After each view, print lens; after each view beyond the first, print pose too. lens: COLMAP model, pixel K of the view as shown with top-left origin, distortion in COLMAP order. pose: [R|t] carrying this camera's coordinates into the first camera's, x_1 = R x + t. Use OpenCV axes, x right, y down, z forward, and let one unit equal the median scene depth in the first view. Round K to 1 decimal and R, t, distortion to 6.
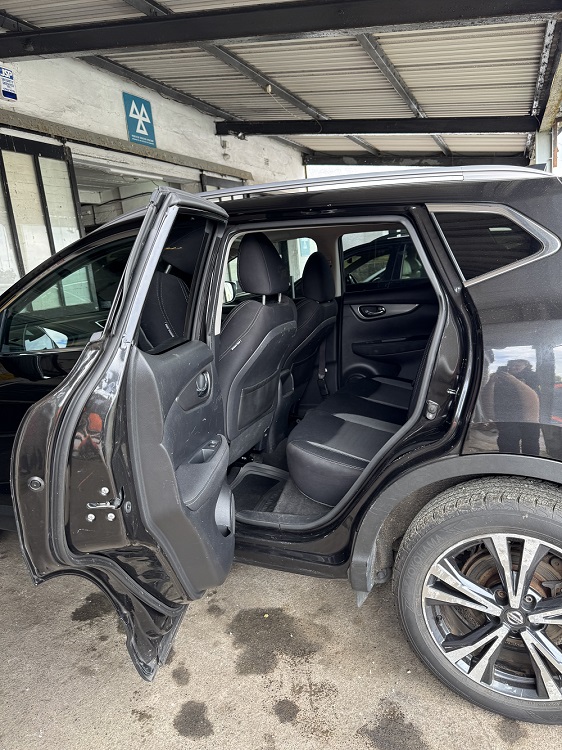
lens RADIAL K [[523.5, 0, 277.4], [0, 523.5, 374.8], [0, 0, 1]] dist [-0.012035, -0.011900]
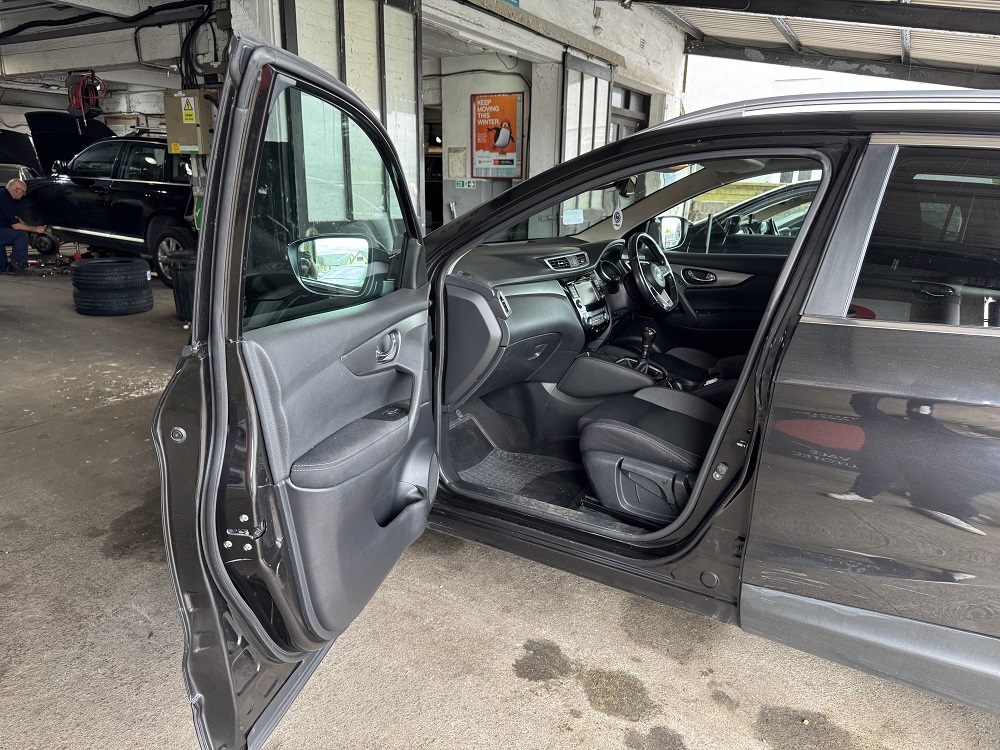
lens RADIAL K [[698.0, 0, 481.5], [0, 698.0, 380.5], [0, 0, 1]] dist [-0.012035, -0.011900]
pose [[0.985420, 0.145943, -0.087453, -0.133264], [-0.139318, 0.987201, 0.077620, 0.000314], [0.097662, -0.064305, 0.993140, 0.021728]]
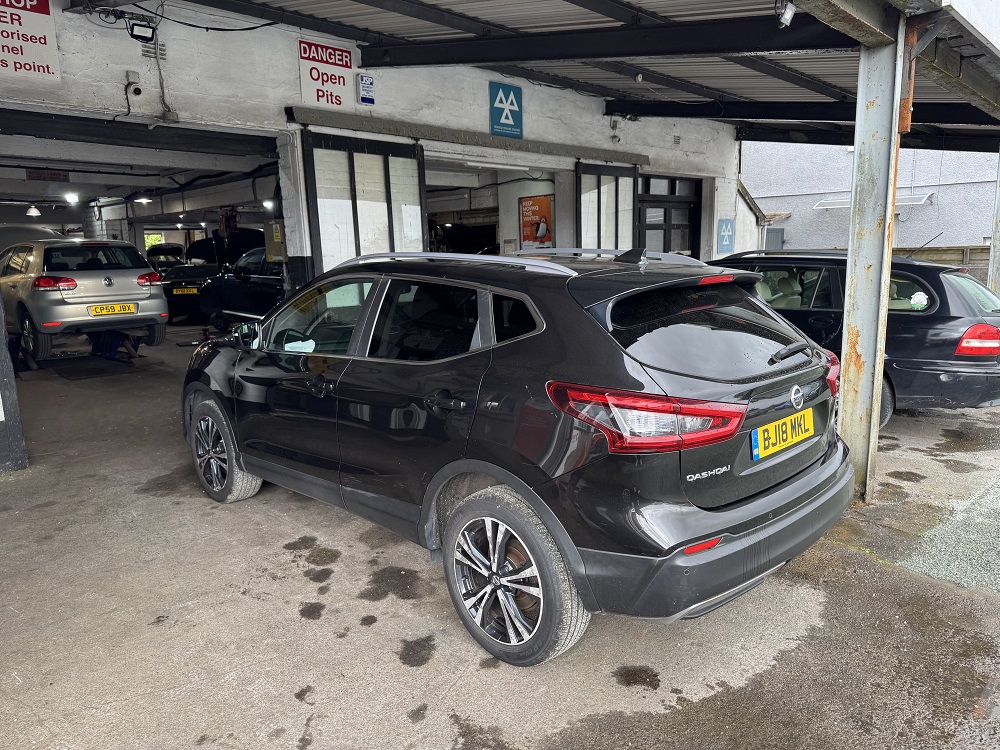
lens RADIAL K [[698.0, 0, 502.0], [0, 698.0, 383.5], [0, 0, 1]] dist [-0.012035, -0.011900]
pose [[0.930415, 0.129349, -0.342924, 0.228136], [-0.130865, 0.991222, 0.018821, -0.021682], [0.342348, 0.027366, 0.939175, -0.171501]]
